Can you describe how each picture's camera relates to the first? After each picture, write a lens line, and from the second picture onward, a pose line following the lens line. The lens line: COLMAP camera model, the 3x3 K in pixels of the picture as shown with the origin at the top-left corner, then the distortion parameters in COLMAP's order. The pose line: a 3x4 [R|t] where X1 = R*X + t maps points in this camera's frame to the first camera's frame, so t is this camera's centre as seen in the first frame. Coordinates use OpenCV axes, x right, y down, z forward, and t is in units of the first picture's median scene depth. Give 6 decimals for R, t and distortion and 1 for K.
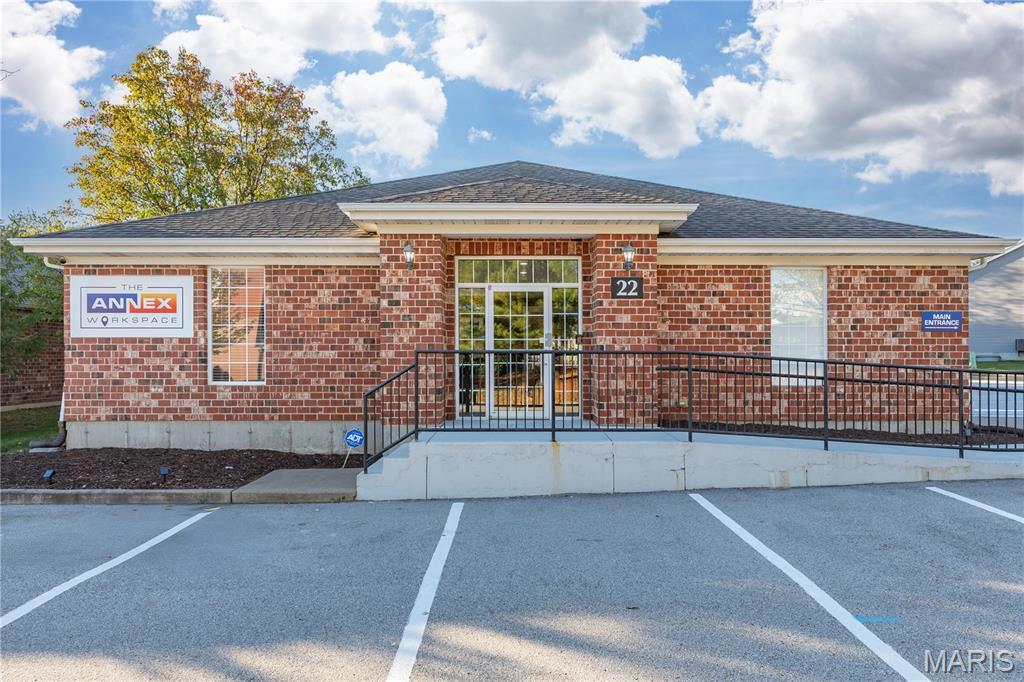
lens RADIAL K [[609.0, 0, 511.2], [0, 609.0, 346.6], [0, 0, 1]] dist [0.005885, -0.000497]
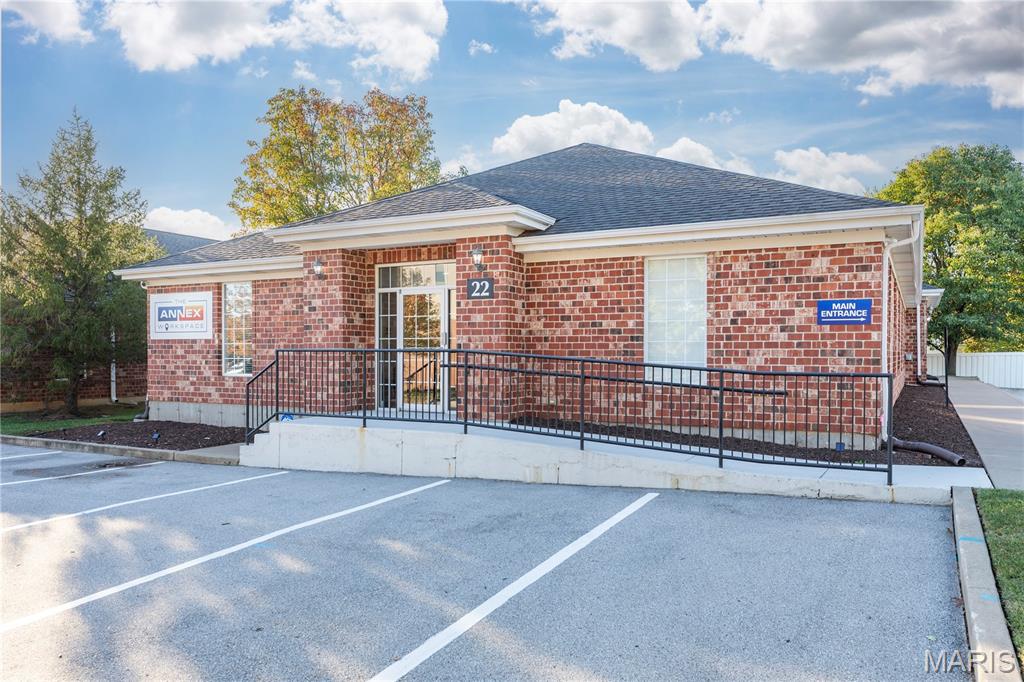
lens RADIAL K [[741.4, 0, 514.2], [0, 741.4, 348.4], [0, 0, 1]] dist [0.028322, 0.001002]
pose [[0.880643, -0.001773, -0.473777, 0.789627], [0.006815, 0.999937, 0.008925, -0.004435], [0.473731, -0.011088, 0.880600, -0.087357]]
